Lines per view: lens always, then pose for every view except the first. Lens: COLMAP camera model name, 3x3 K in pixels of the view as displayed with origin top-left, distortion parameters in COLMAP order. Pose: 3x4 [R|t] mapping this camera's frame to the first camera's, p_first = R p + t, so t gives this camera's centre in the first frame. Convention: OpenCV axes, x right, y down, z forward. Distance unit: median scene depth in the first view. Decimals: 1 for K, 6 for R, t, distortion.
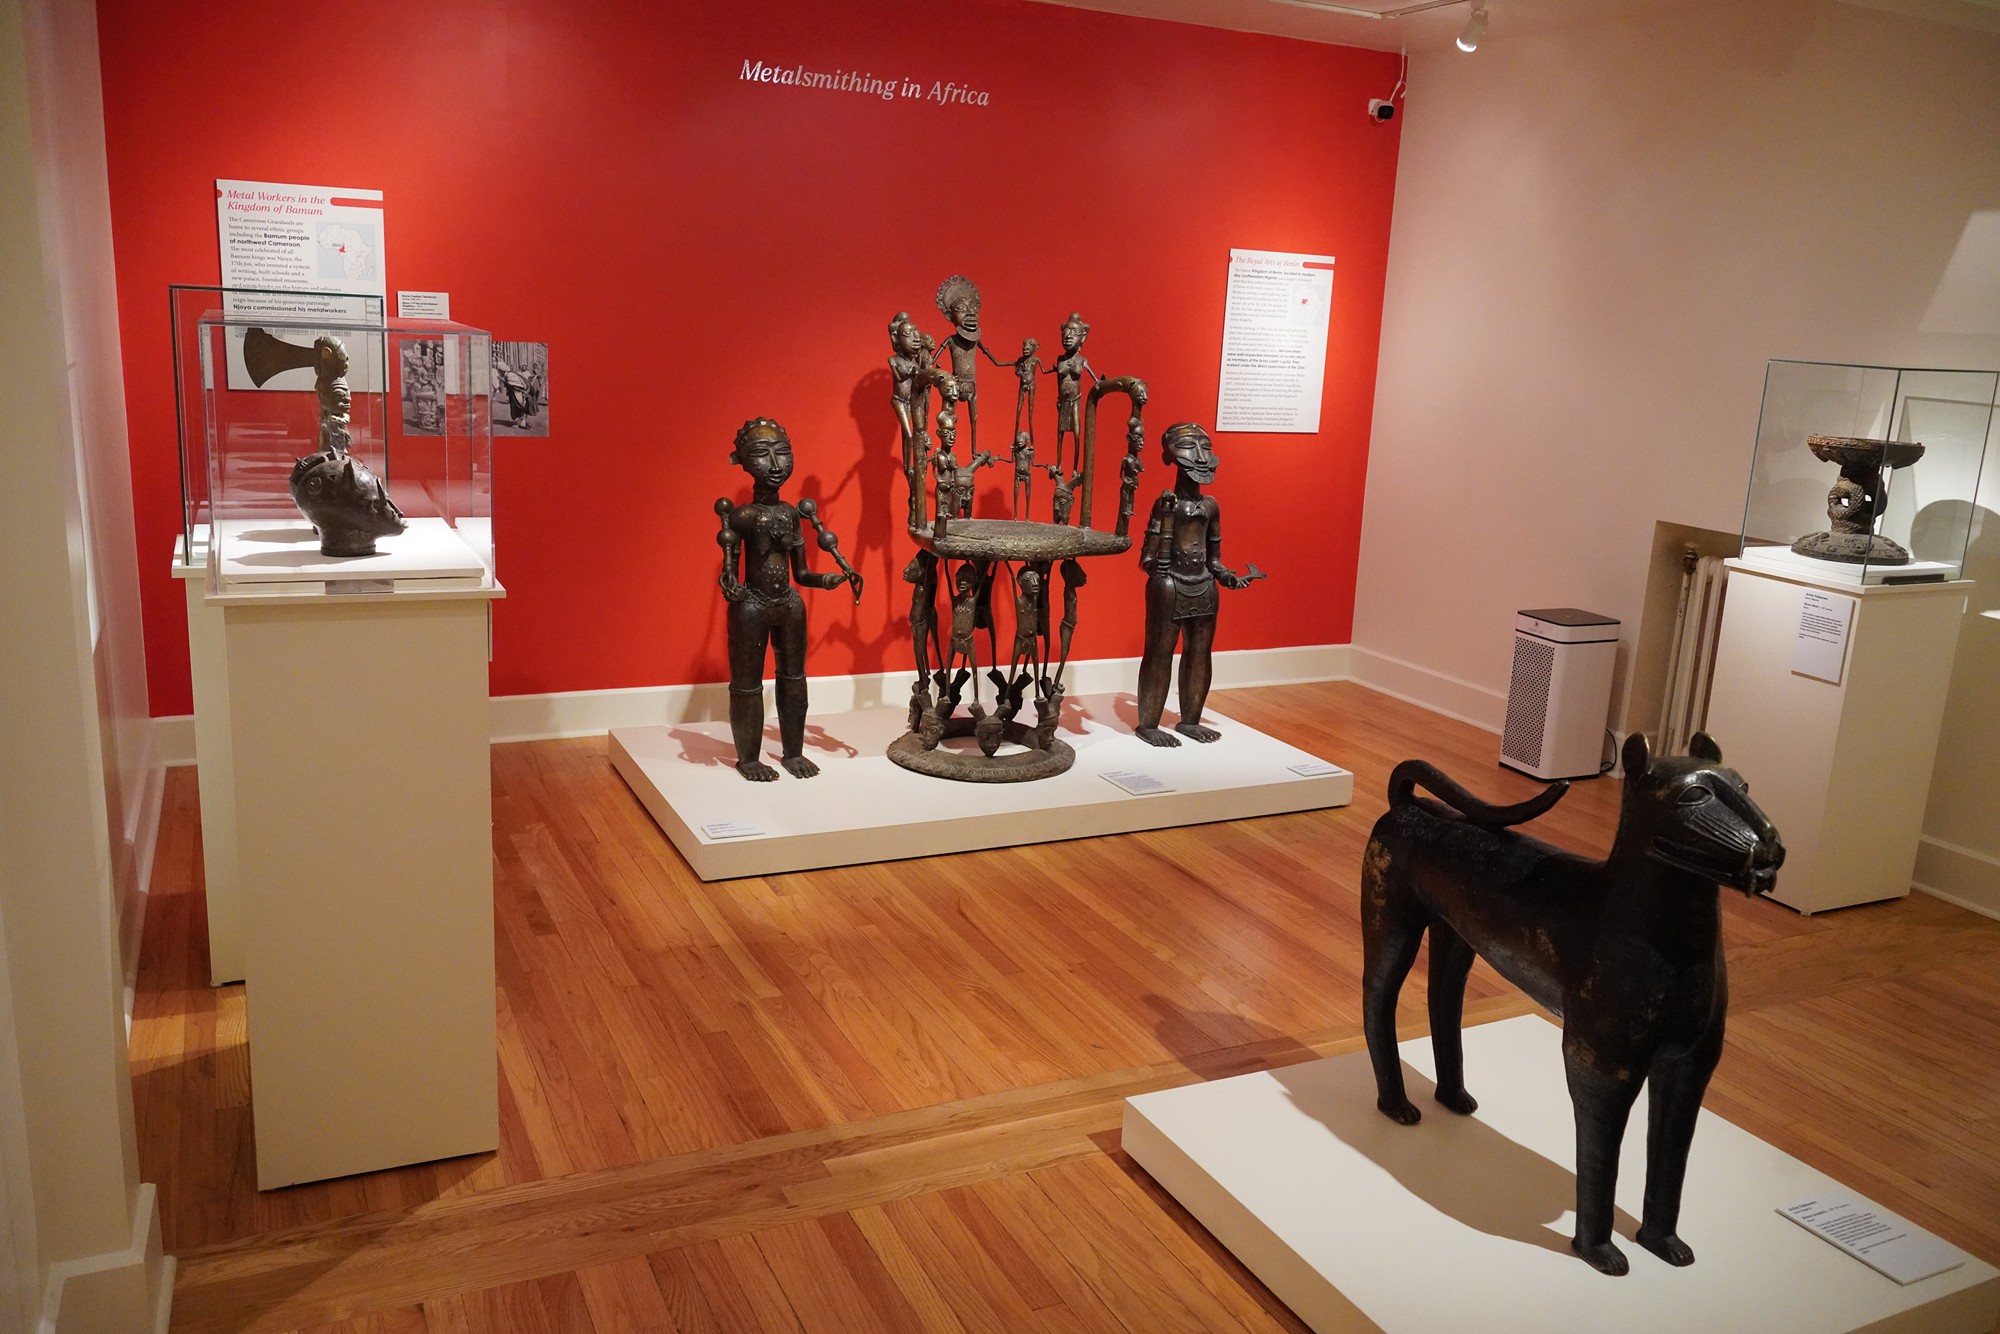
lens RADIAL K [[1570.7, 0, 1000.0], [0, 1570.7, 667.0], [0, 0, 1]] dist [-0.012531, 0.008659]
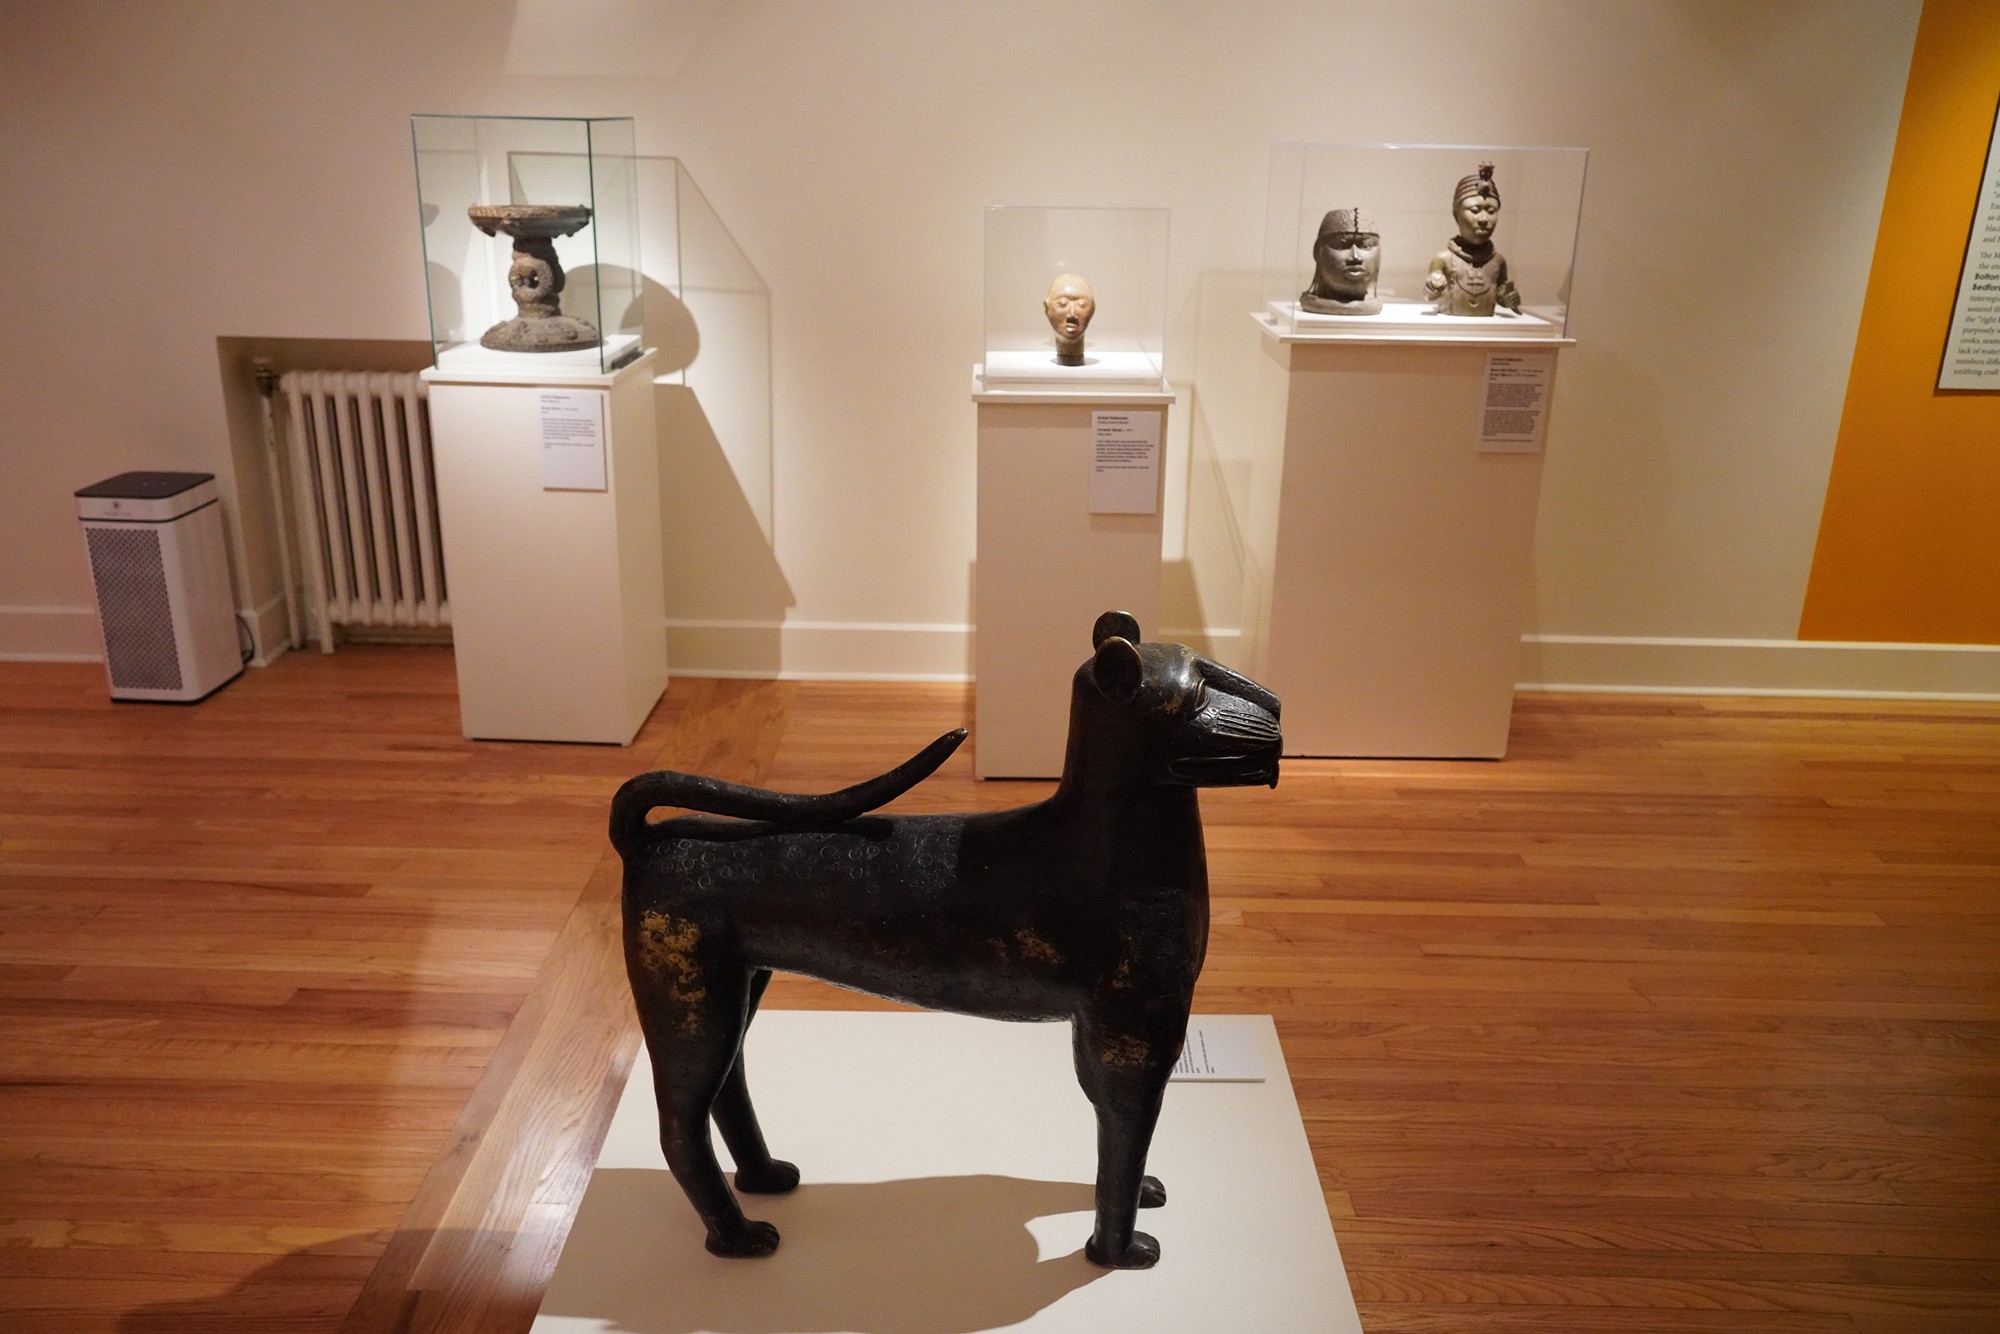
lens RADIAL K [[1570.7, 0, 1000.0], [0, 1570.7, 667.0], [0, 0, 1]] dist [-0.012531, 0.008659]
pose [[0.447187, -0.334186, 0.829665, -0.347427], [0.205474, 0.941155, 0.268344, -0.225901], [-0.870519, 0.050474, 0.489539, 0.974773]]
